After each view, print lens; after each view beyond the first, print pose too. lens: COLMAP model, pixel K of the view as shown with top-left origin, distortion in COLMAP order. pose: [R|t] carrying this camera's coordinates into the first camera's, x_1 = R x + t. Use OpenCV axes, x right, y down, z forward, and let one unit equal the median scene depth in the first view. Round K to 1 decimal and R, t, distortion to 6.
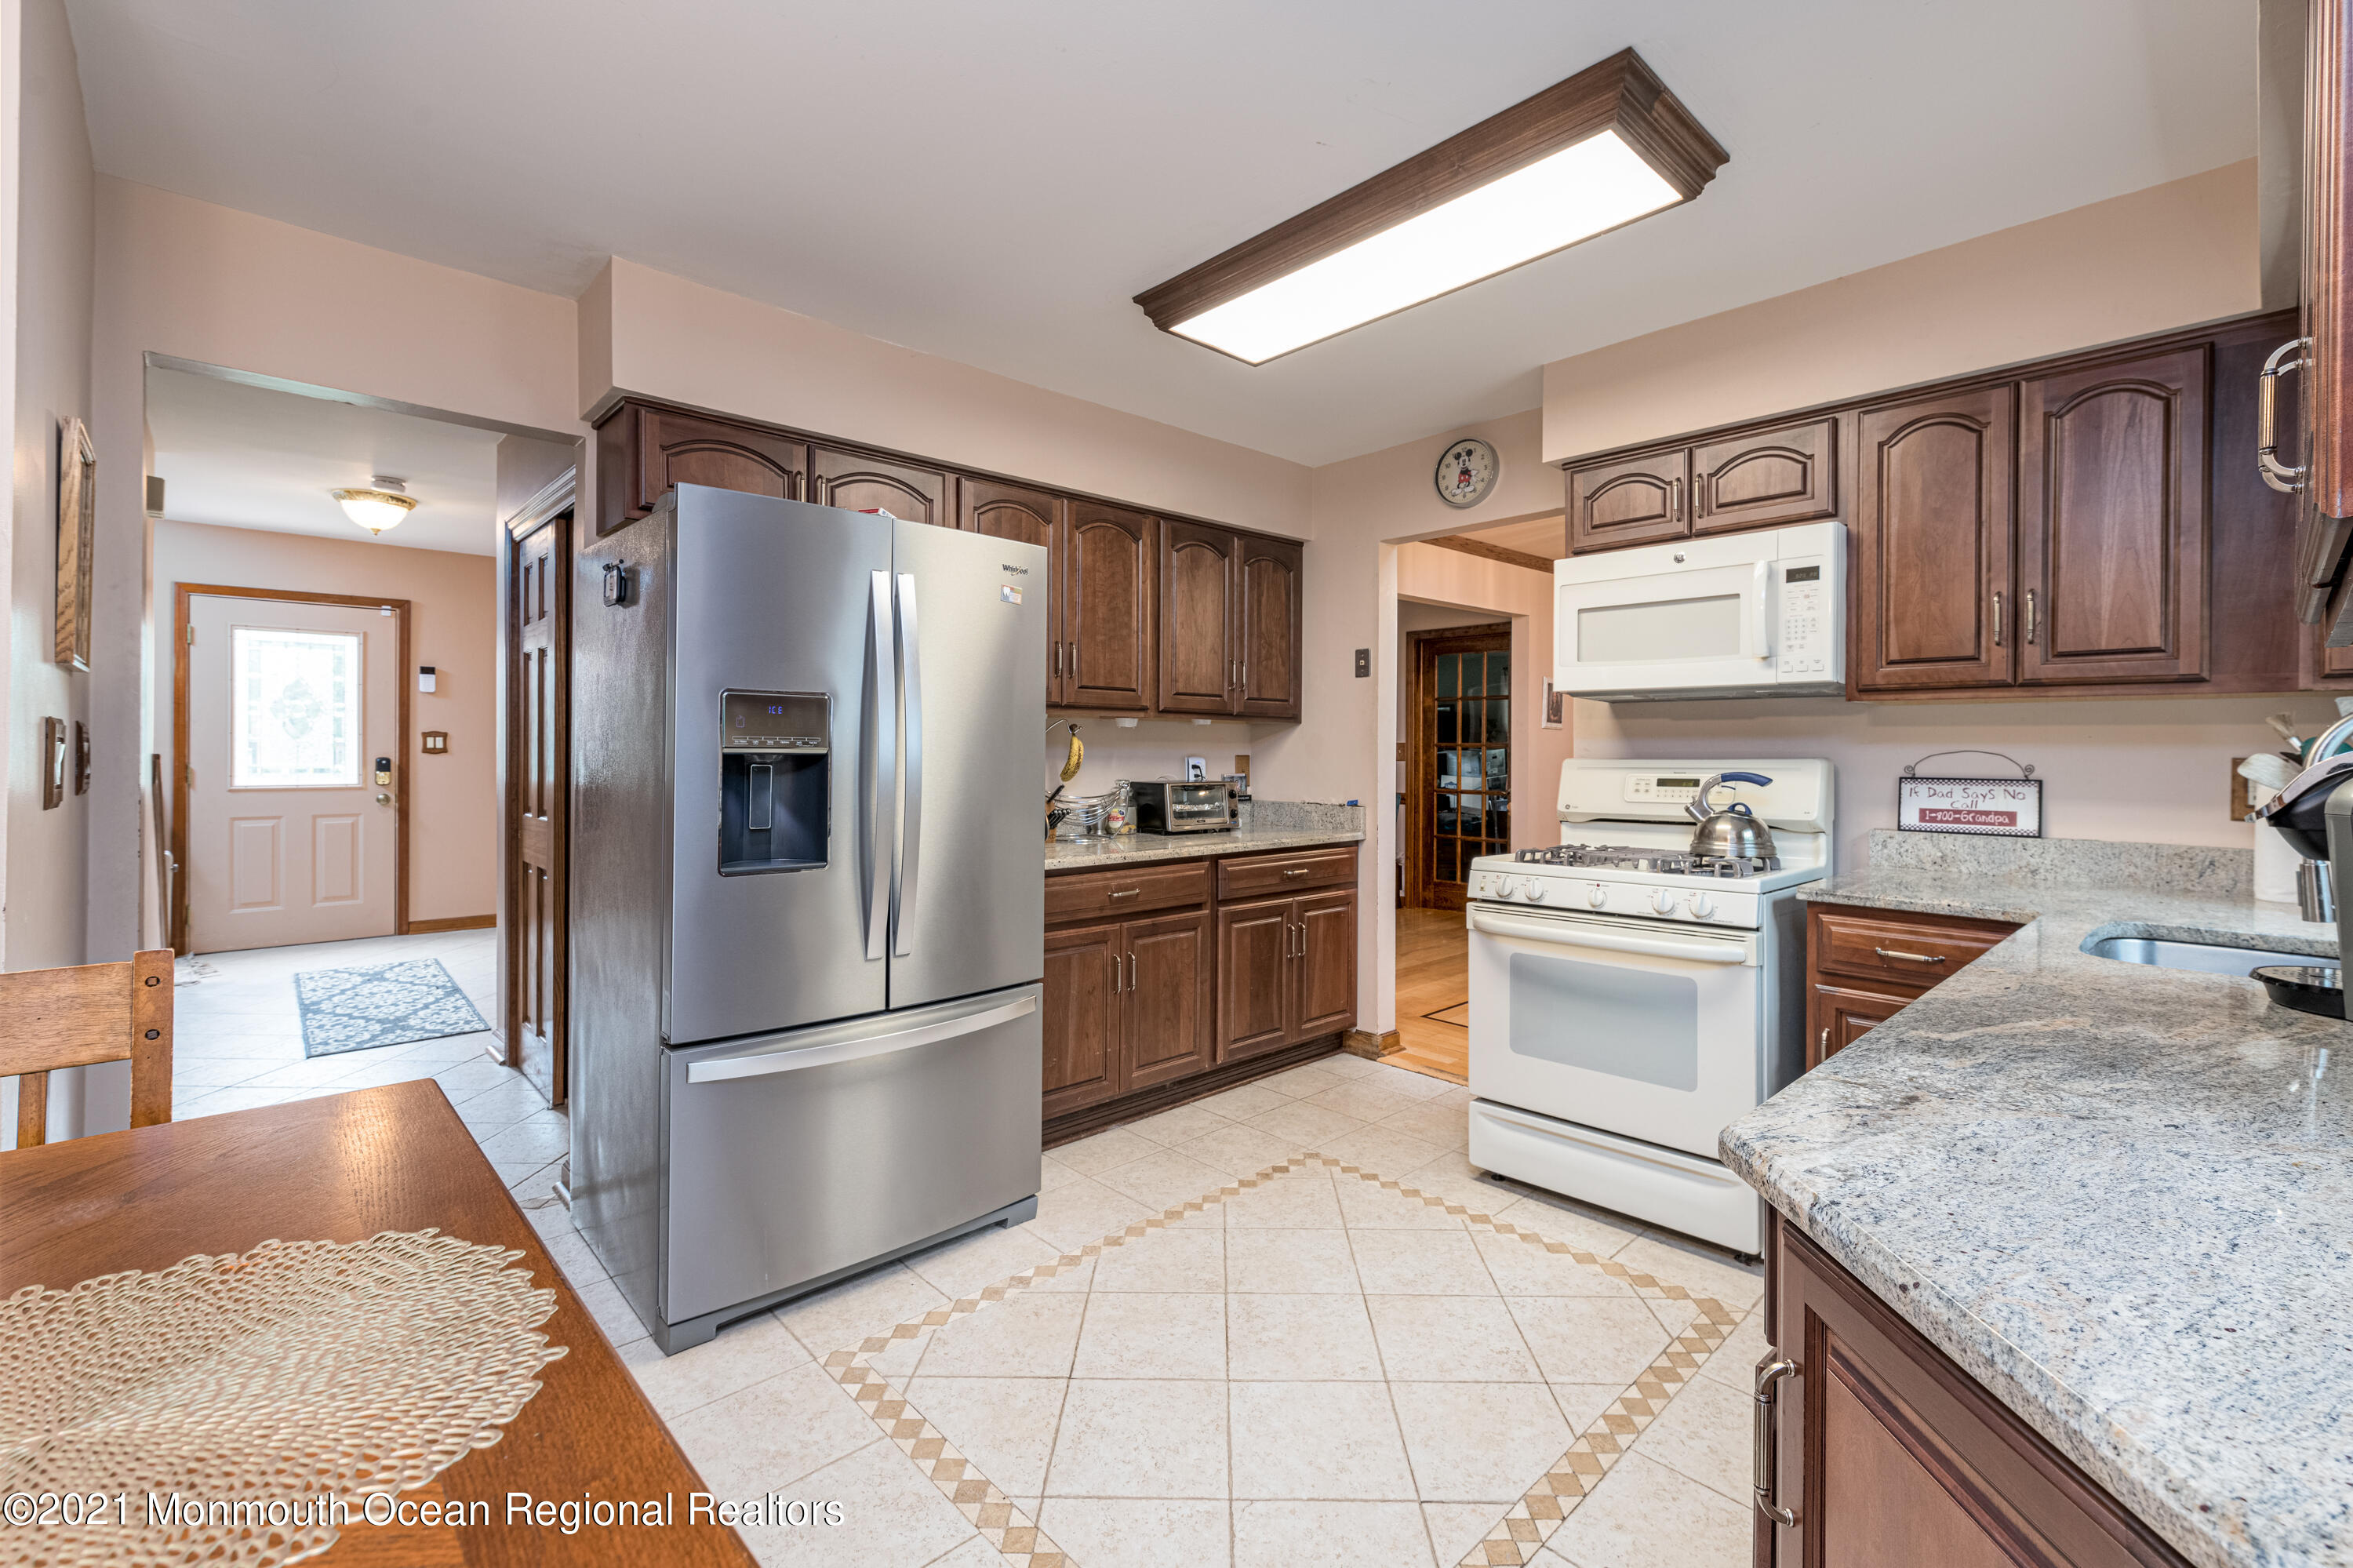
lens RADIAL K [[987.9, 0, 1176.0], [0, 987.9, 752.3], [0, 0, 1]] dist [-0.001016, -0.000063]
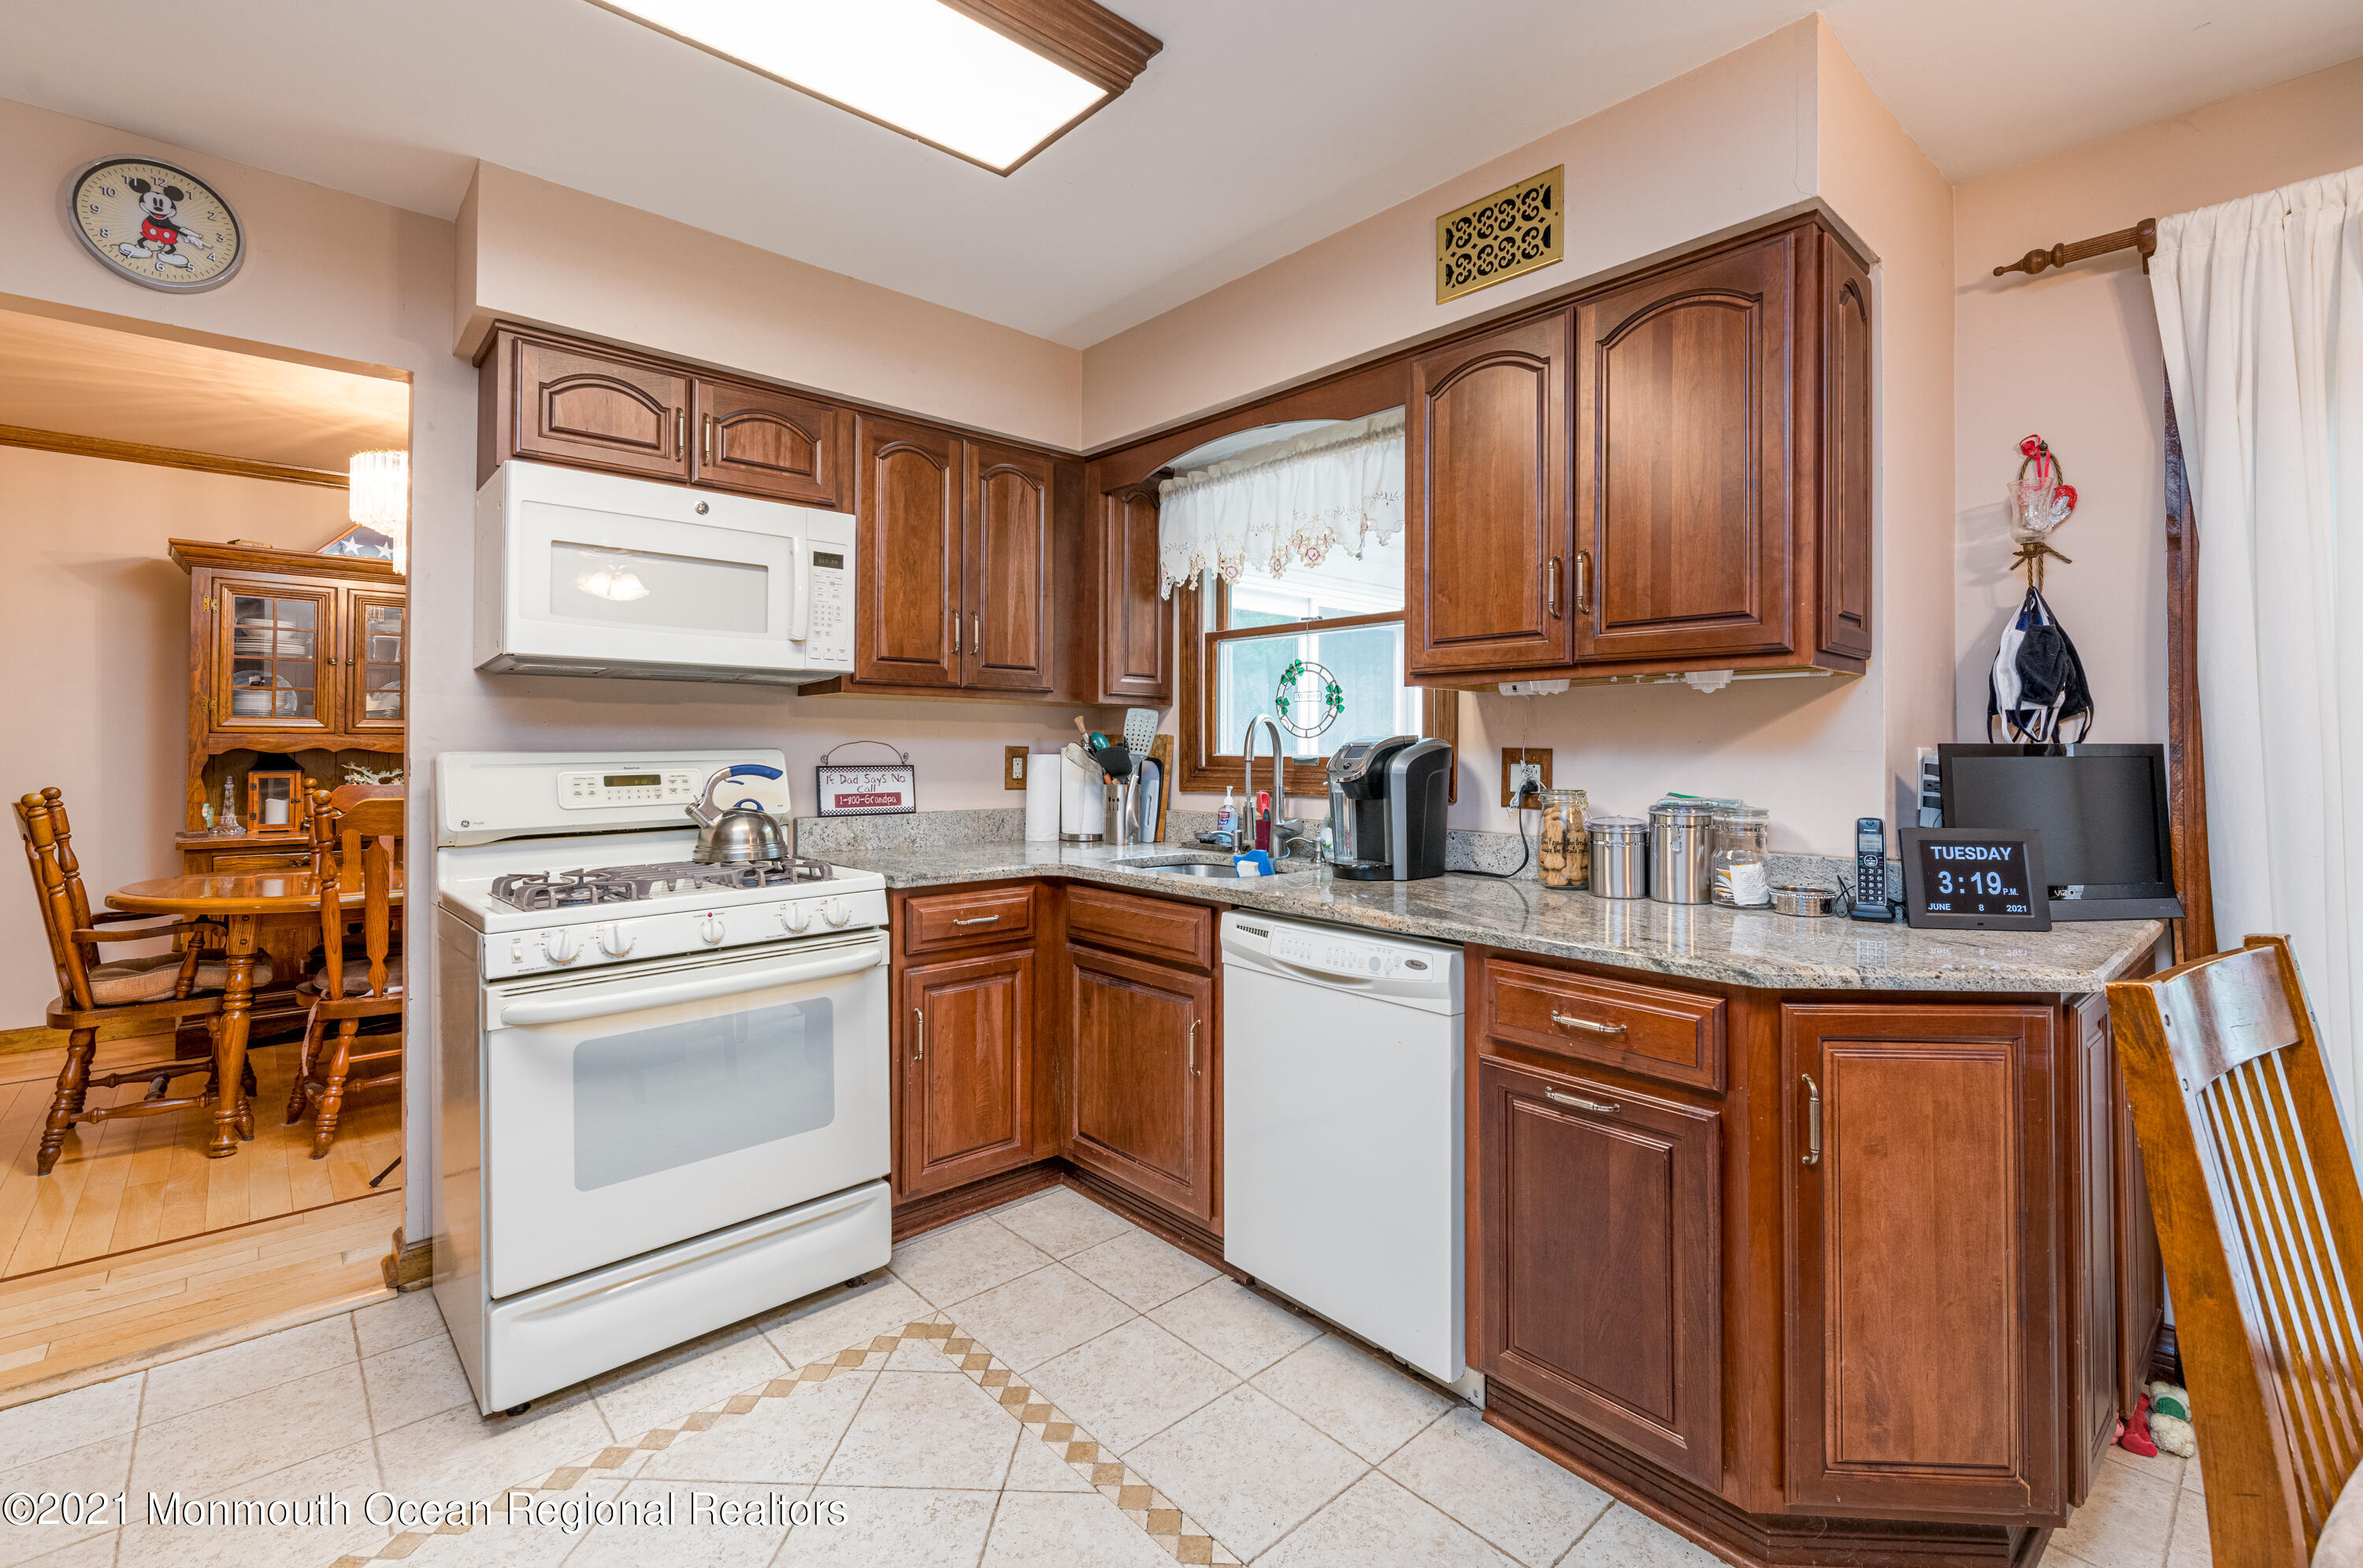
lens RADIAL K [[1046.5, 0, 1183.5], [0, 1046.5, 735.6], [0, 0, 1]] dist [-0.000298, -0.000108]
pose [[0.008578, 0.007545, 0.999935, -0.396652], [0.002505, 0.999968, -0.007567, 0.002229], [-0.999960, 0.002569, 0.008558, 0.638975]]
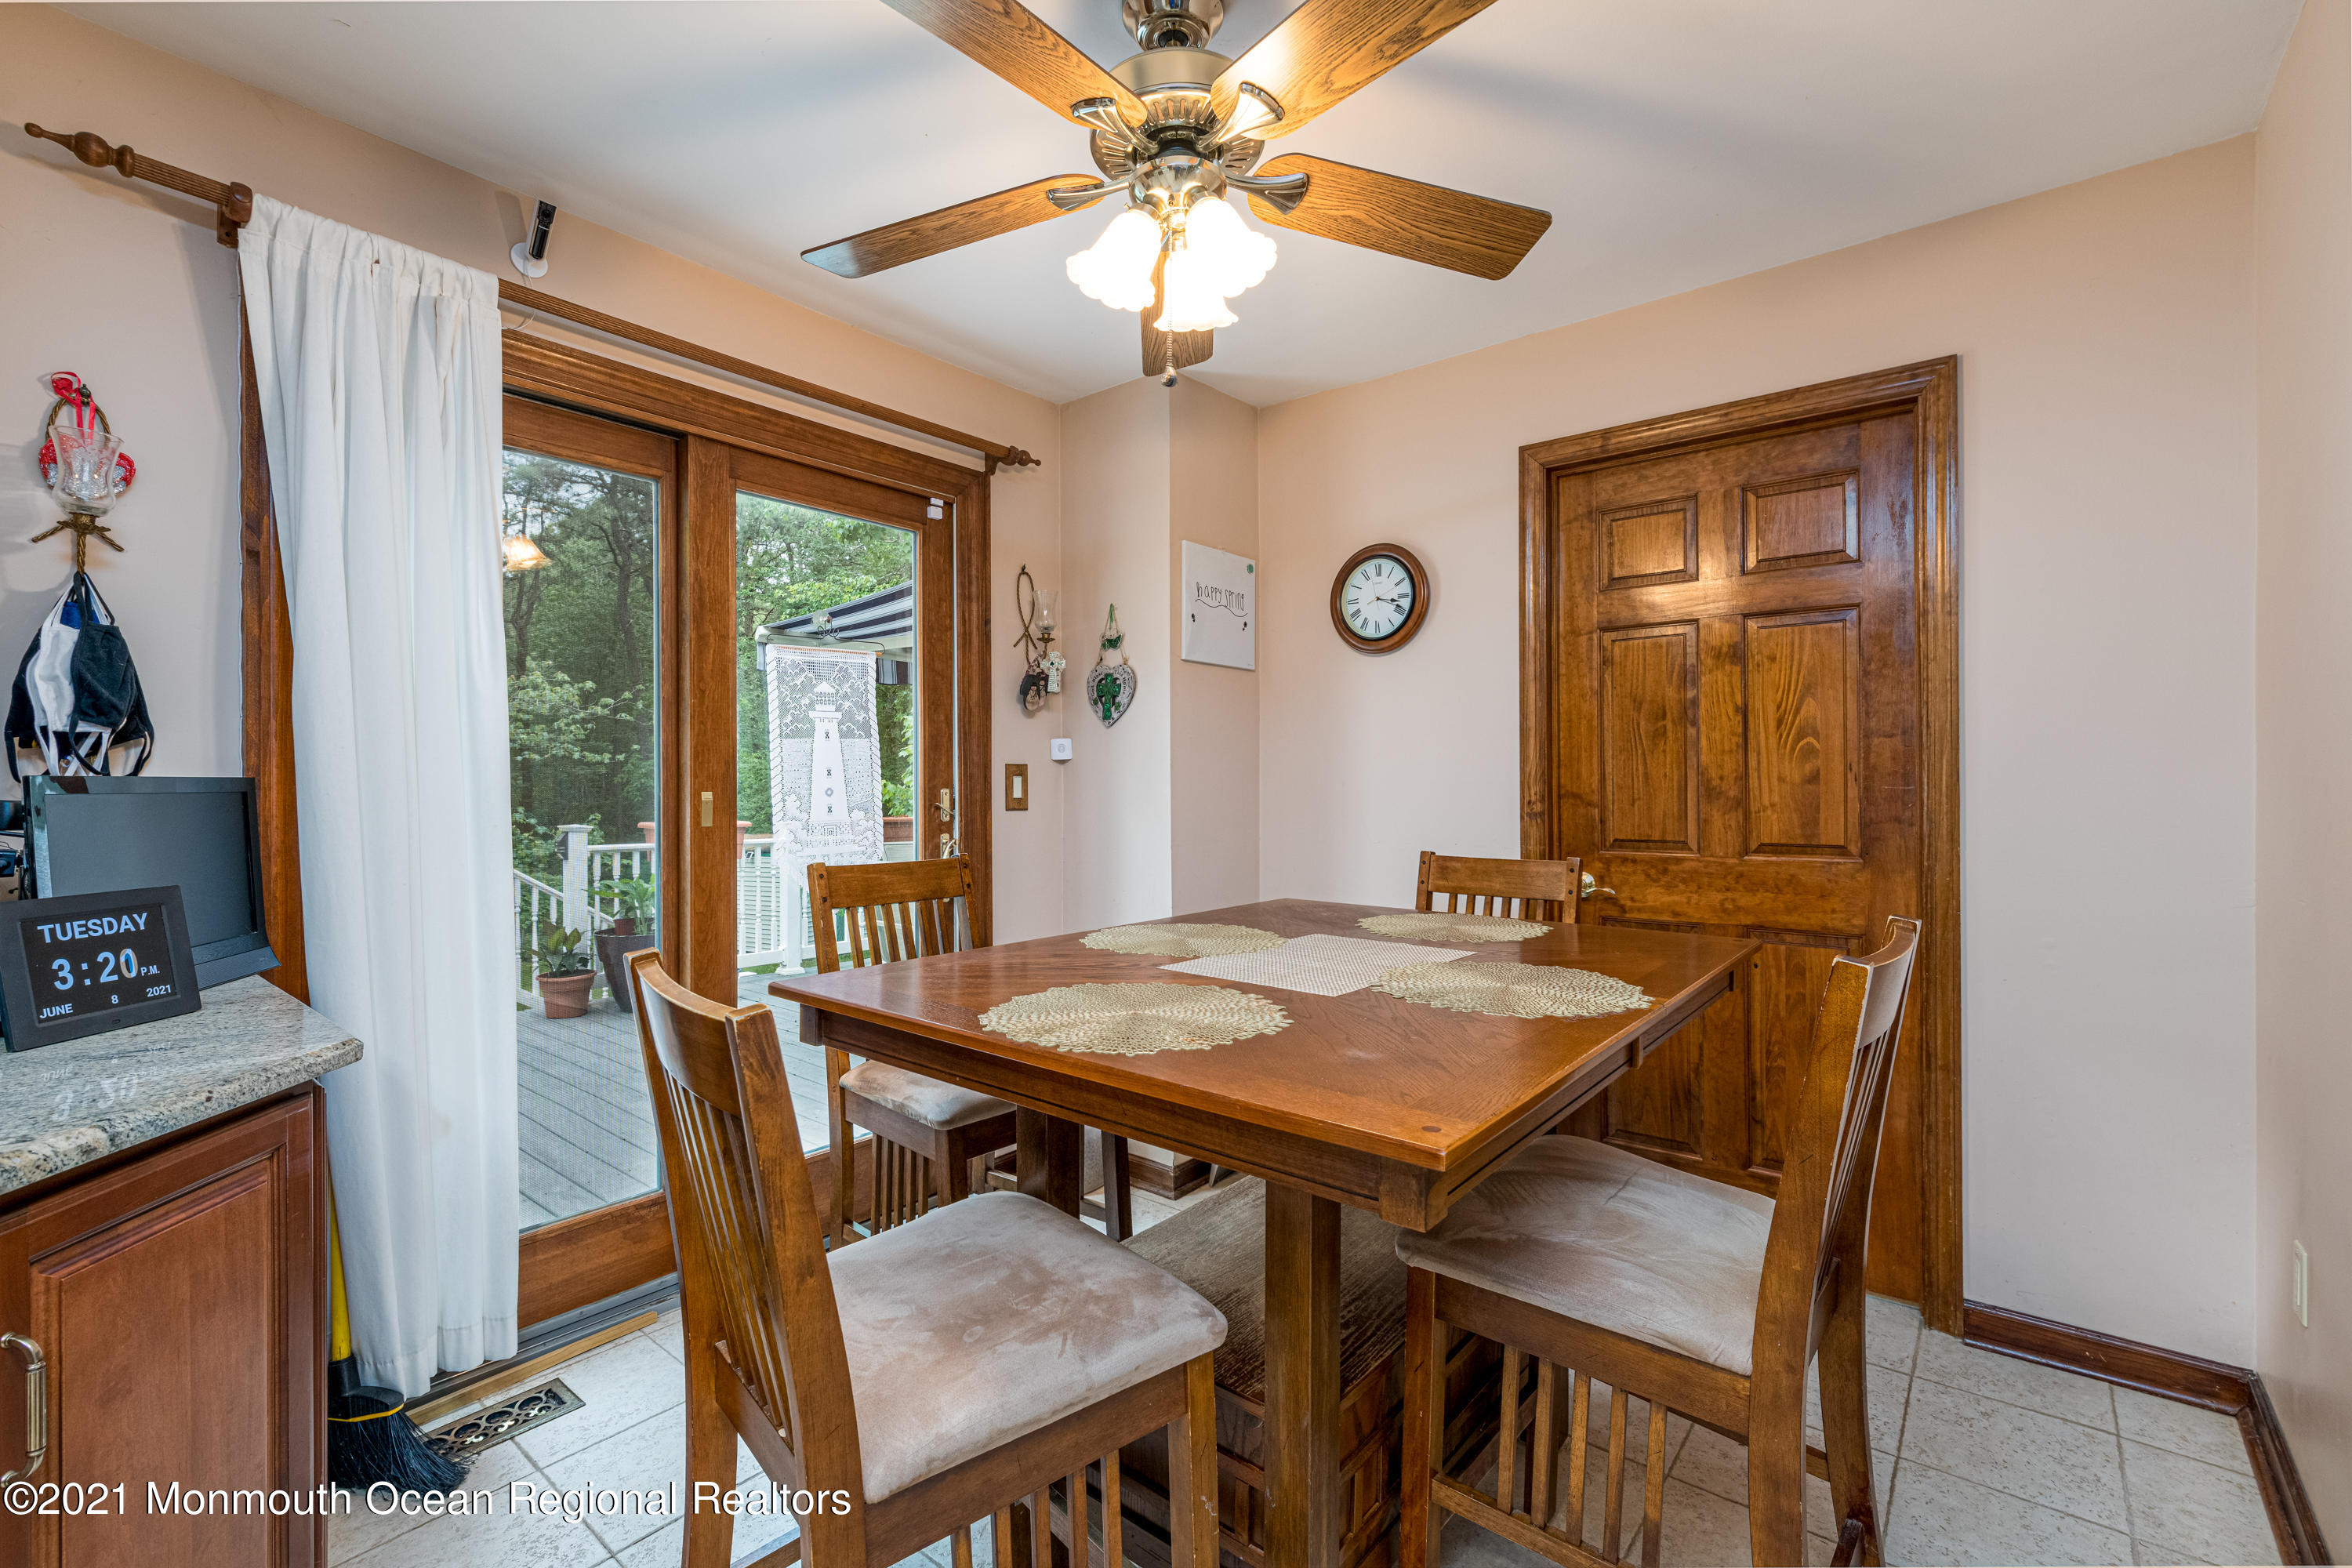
lens RADIAL K [[1035.6, 0, 1176.0], [0, 1035.6, 784.0], [0, 0, 1]] dist [0.000534, 0.001044]
pose [[-0.989571, -0.001280, -0.144043, -0.130901], [-0.001996, 0.999986, 0.004825, 0.004067], [0.144035, 0.005062, -0.989560, 0.692322]]
